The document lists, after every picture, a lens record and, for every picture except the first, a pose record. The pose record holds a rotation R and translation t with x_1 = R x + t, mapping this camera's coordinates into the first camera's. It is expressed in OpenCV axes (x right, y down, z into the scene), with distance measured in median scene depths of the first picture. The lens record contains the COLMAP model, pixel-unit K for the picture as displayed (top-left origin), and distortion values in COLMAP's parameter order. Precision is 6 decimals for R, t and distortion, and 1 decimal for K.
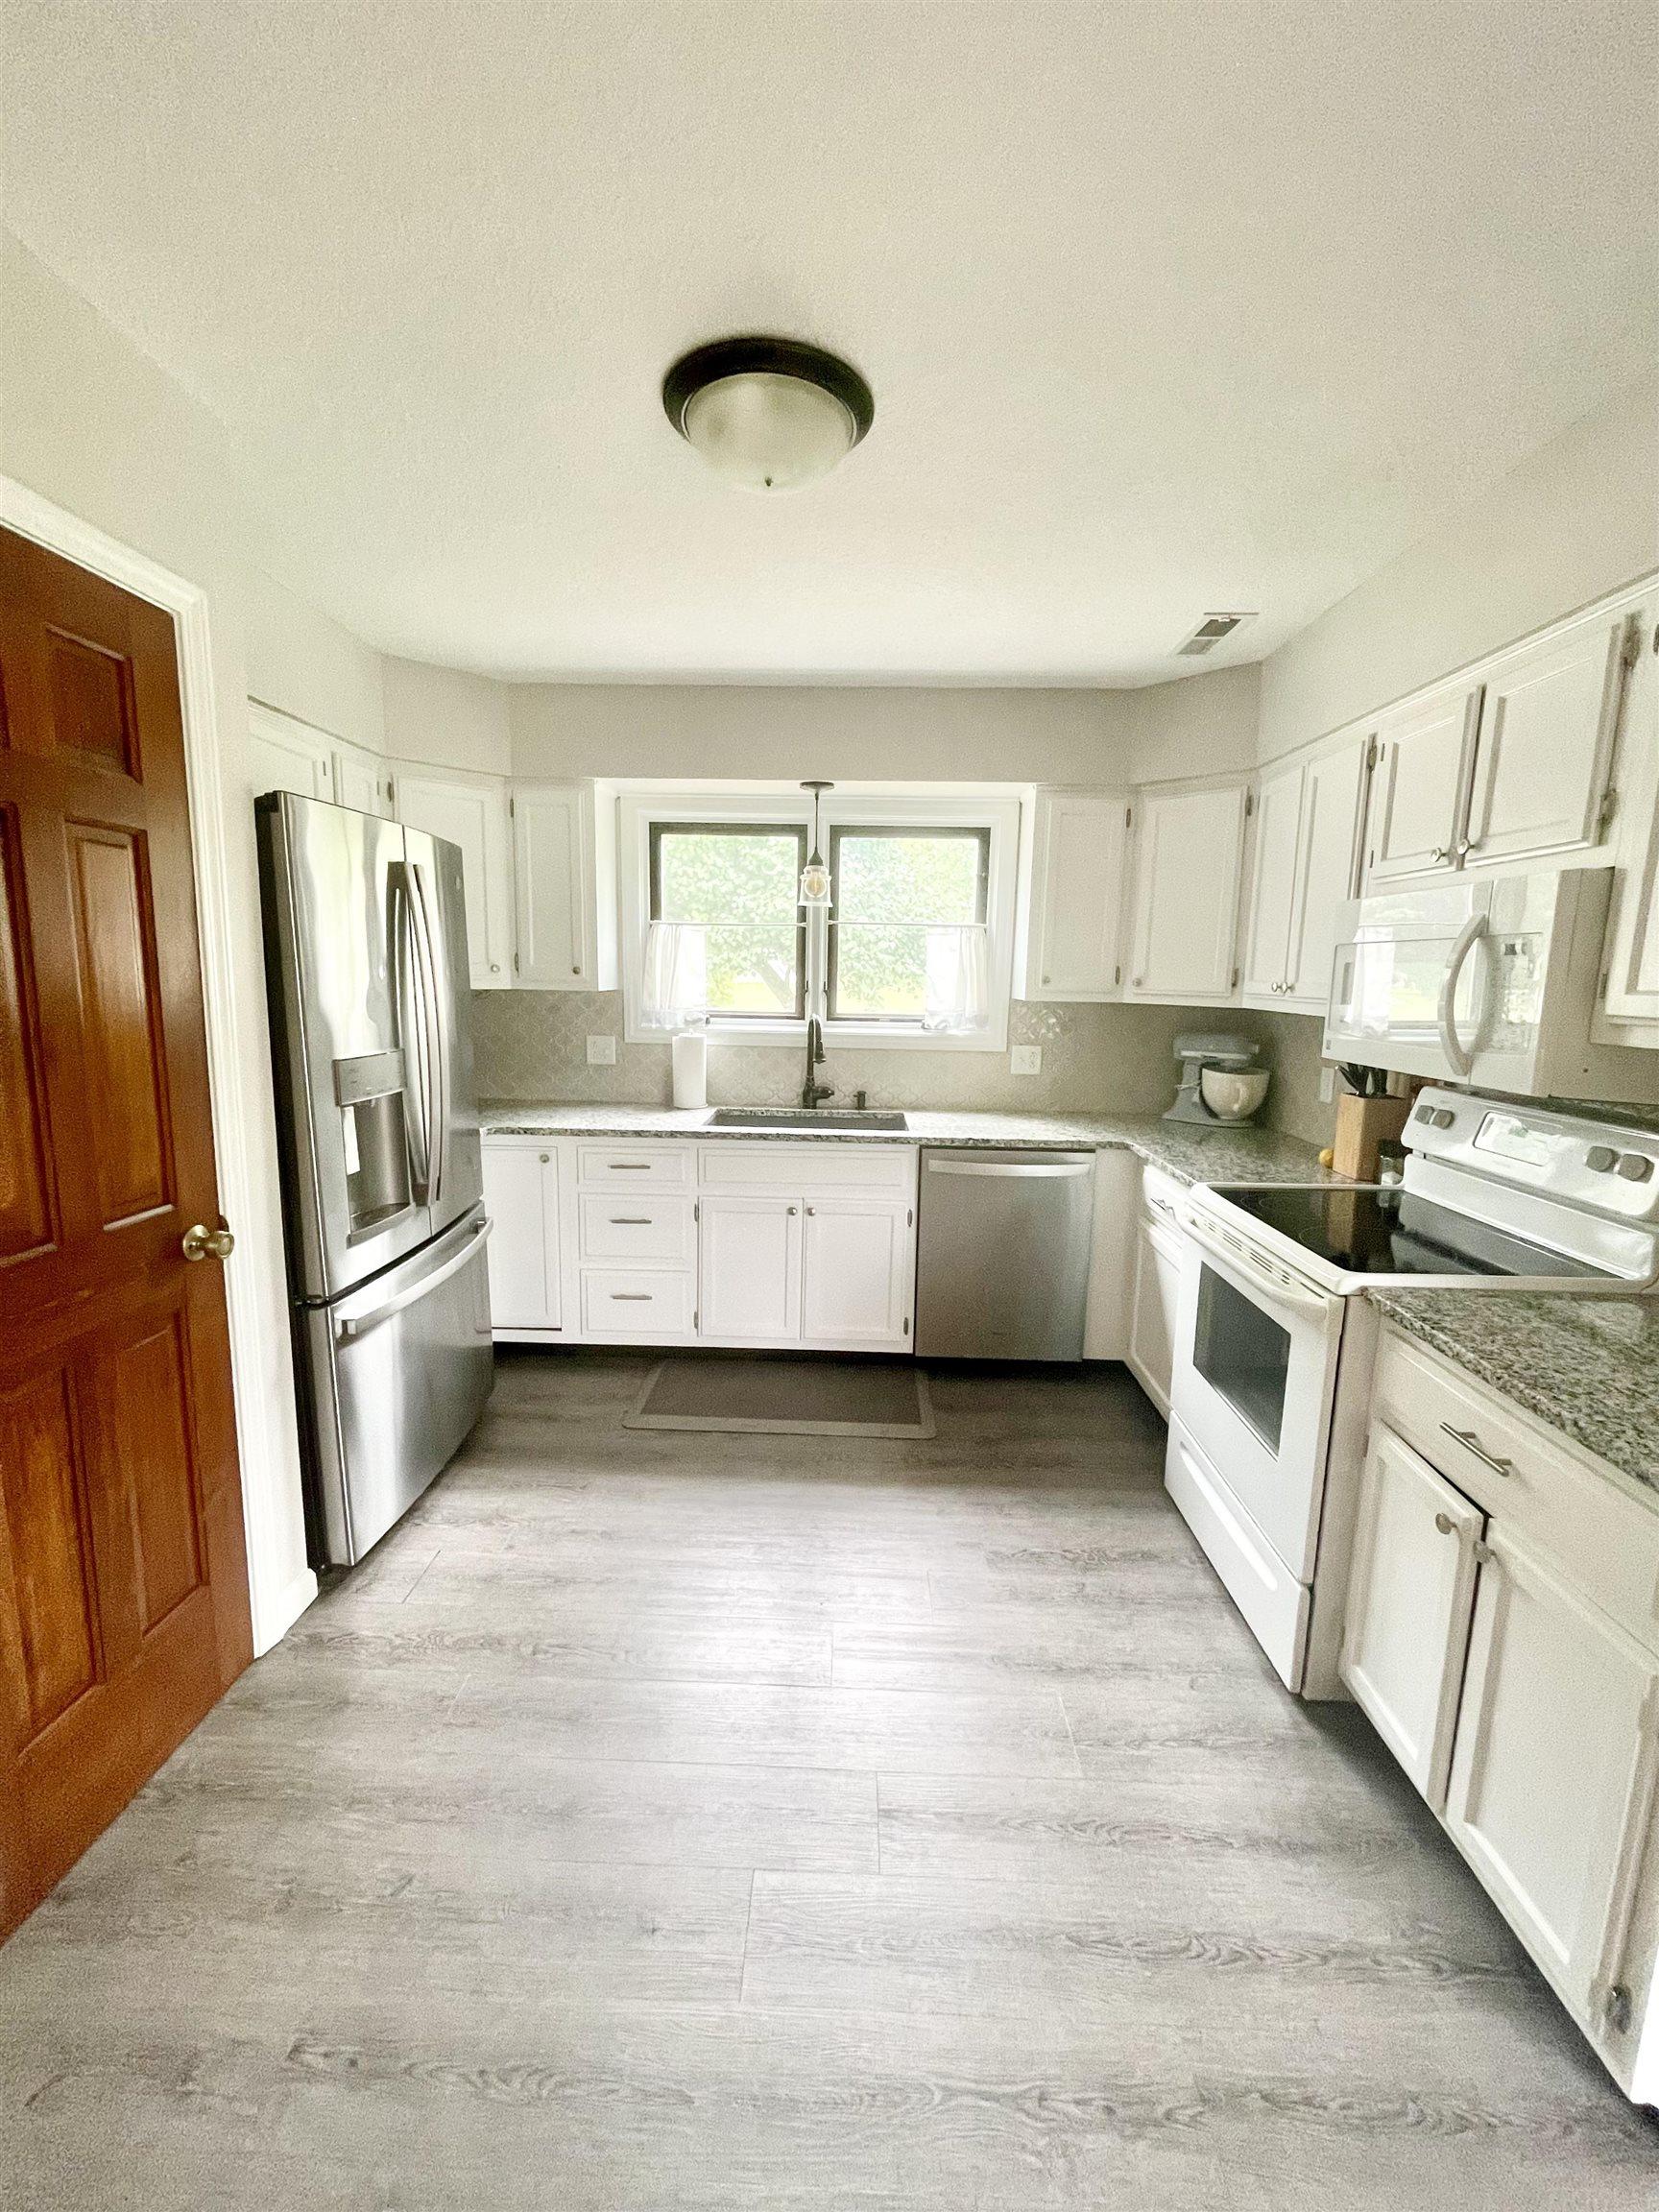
lens RADIAL K [[895.2, 0, 828.9], [0, 895.2, 1101.2], [0, 0, 1]] dist [-0.002608, 0.000263]
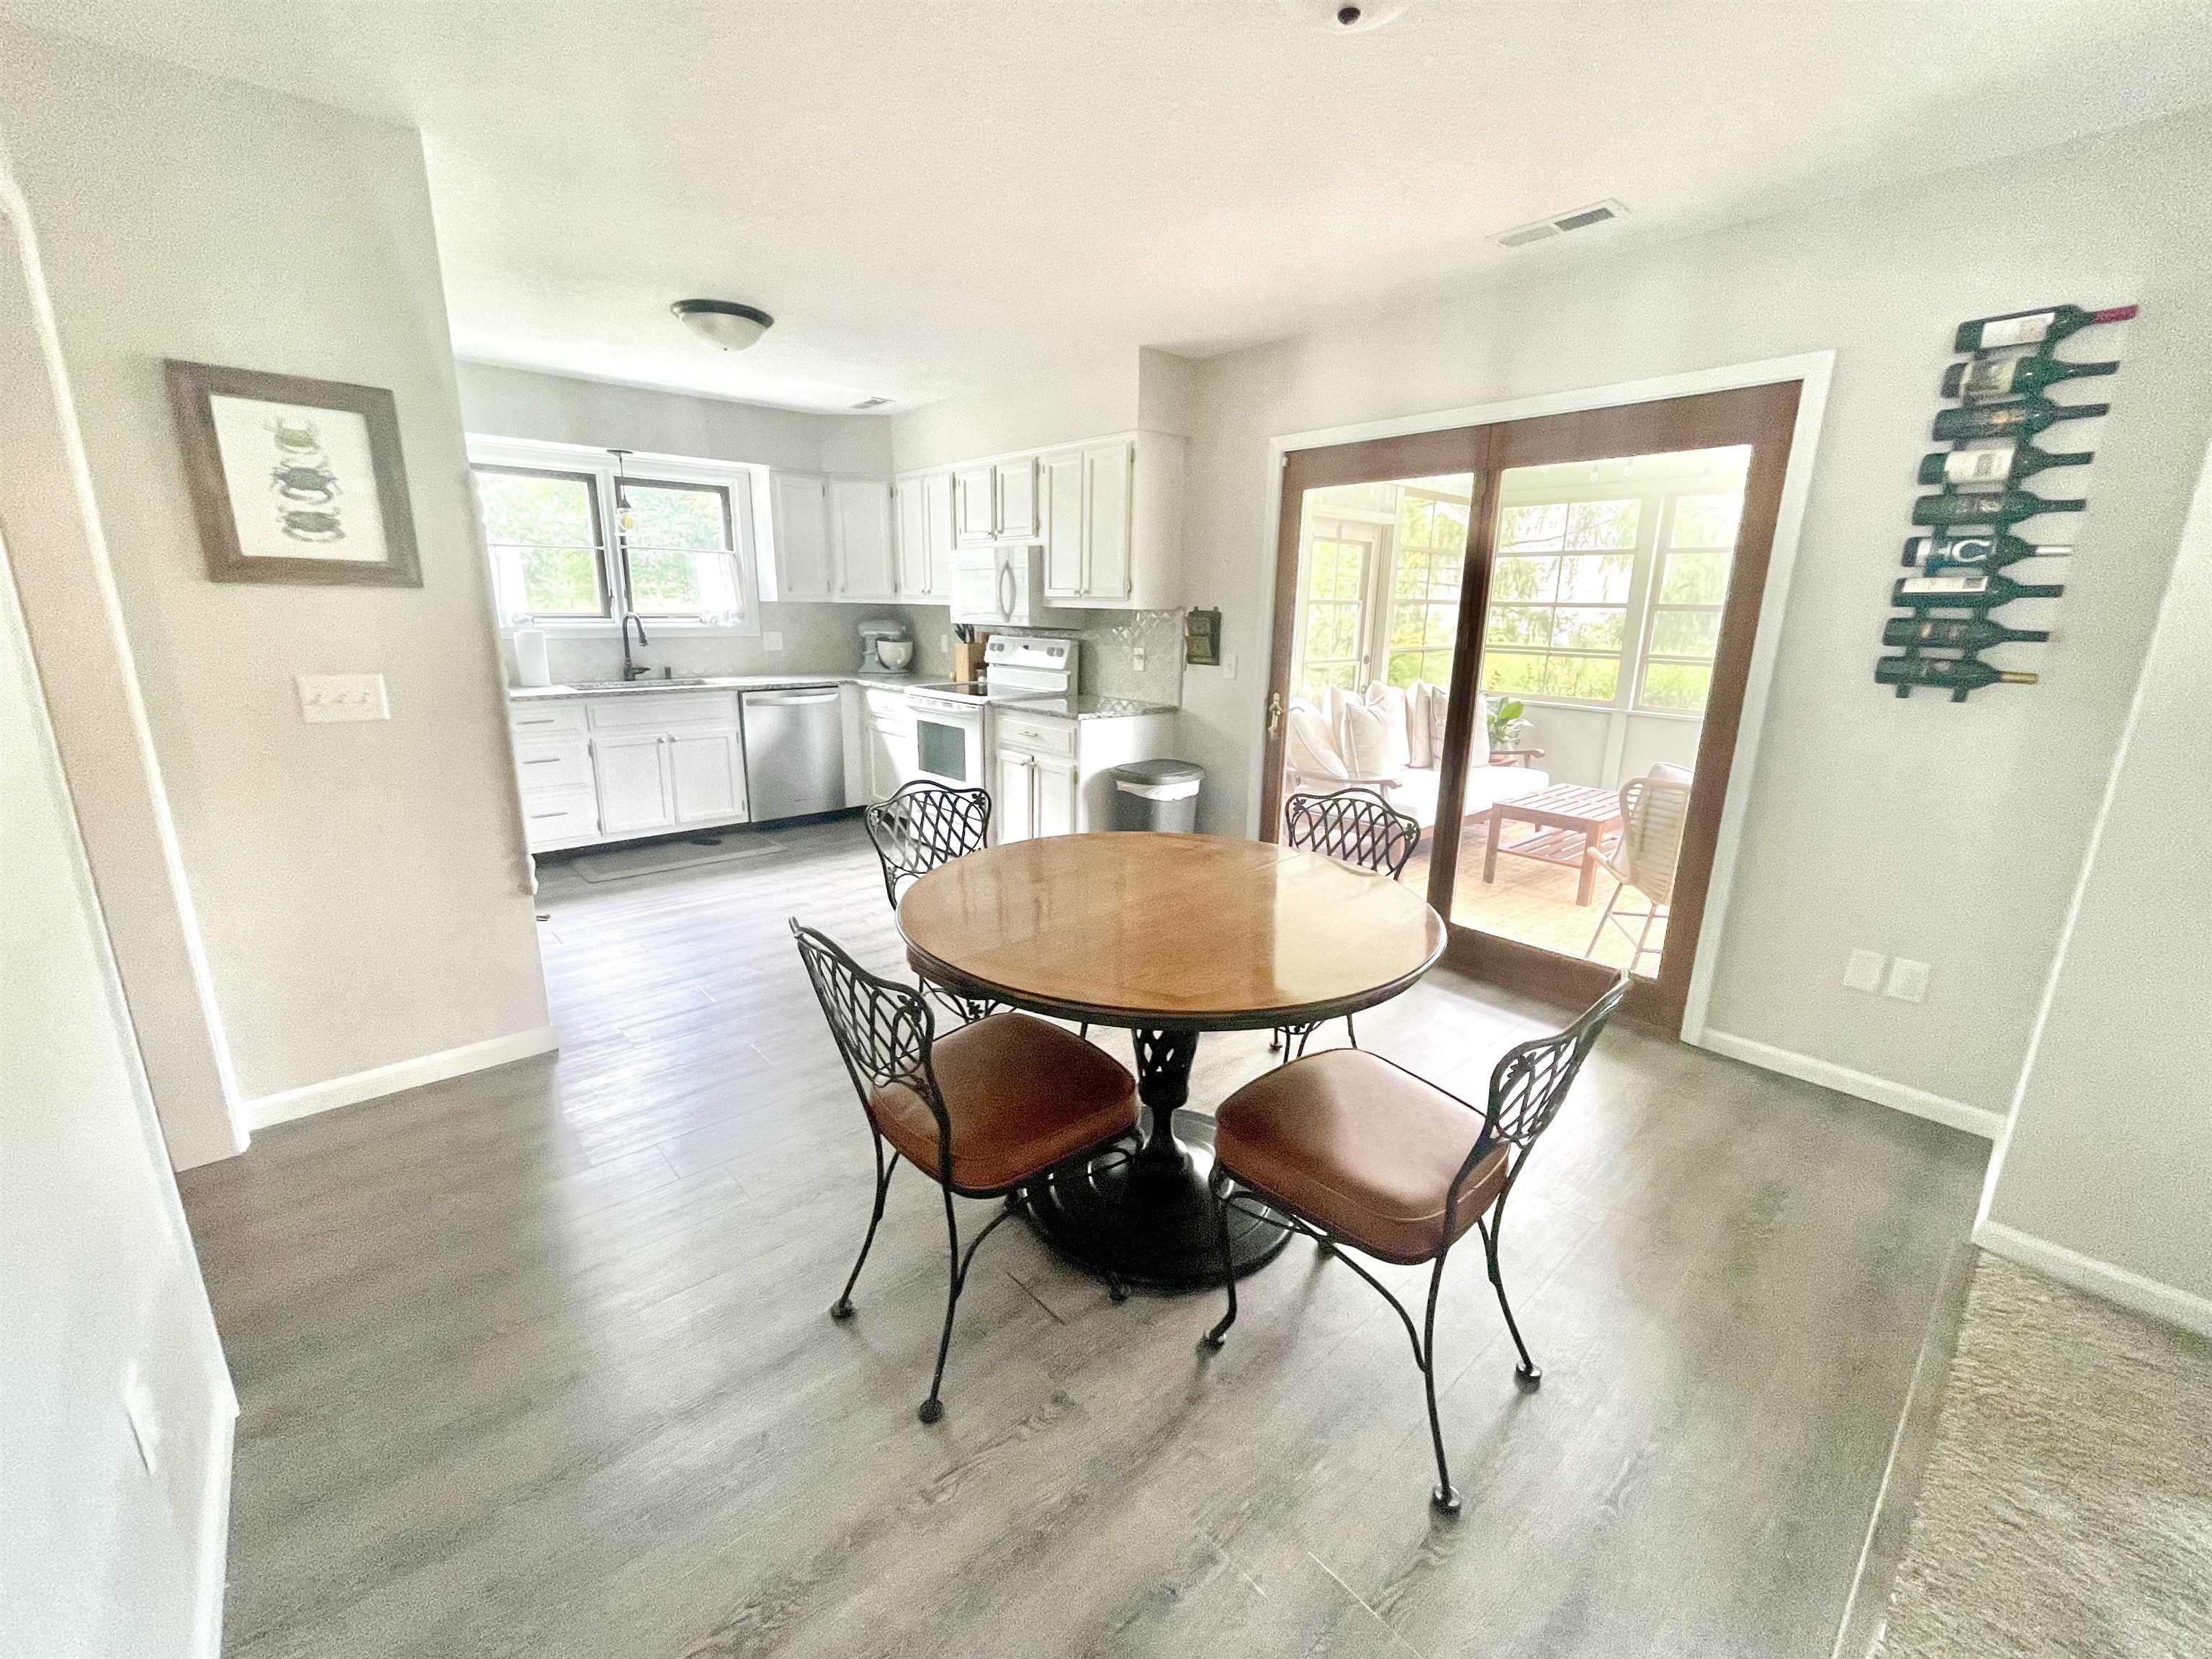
lens RADIAL K [[895.2, 0, 1114.1], [0, 895.2, 827.5], [0, 0, 1]] dist [-0.002608, 0.000263]
pose [[0.717583, -0.176941, 0.673622, -0.581427], [0.100206, 0.983356, 0.151555, 0.121687], [-0.689227, -0.041252, 0.723370, -0.705552]]
